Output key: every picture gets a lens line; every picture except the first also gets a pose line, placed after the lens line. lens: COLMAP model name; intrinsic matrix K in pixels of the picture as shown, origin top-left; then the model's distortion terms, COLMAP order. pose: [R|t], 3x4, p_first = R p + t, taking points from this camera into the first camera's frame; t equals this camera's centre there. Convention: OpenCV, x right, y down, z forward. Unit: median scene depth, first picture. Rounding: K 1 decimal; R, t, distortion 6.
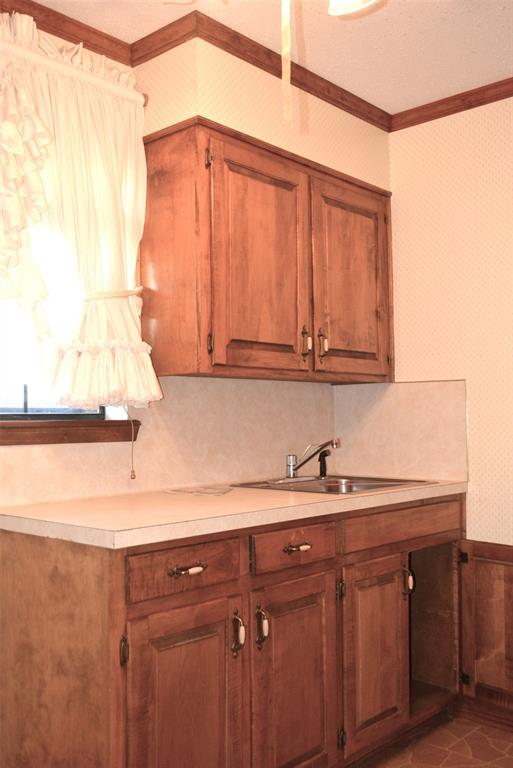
lens RADIAL K [[729.6, 0, 256.5], [0, 729.6, 384.0], [0, 0, 1]] dist [-0.001960, -0.004866]
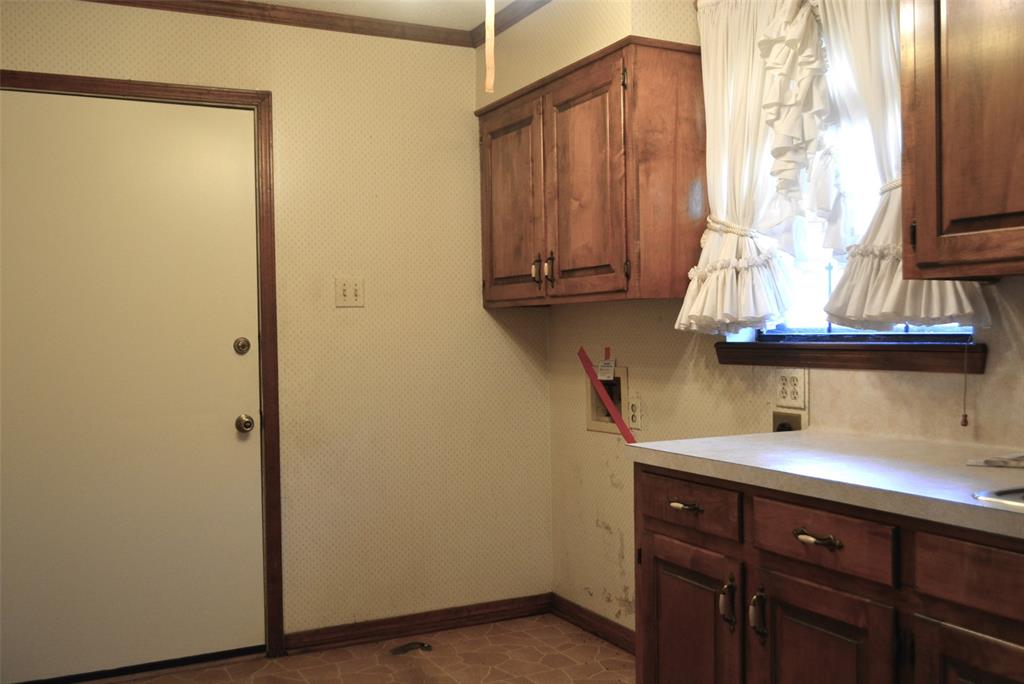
lens RADIAL K [[937.7, 0, 512.0], [0, 937.7, 342.0], [0, 0, 1]] dist [-0.164831, -0.001428]
pose [[-0.331409, 0.022003, -0.943230, 0.928427], [0.051237, 0.998672, 0.005294, 0.022917], [0.942095, -0.046574, -0.332097, 1.007025]]
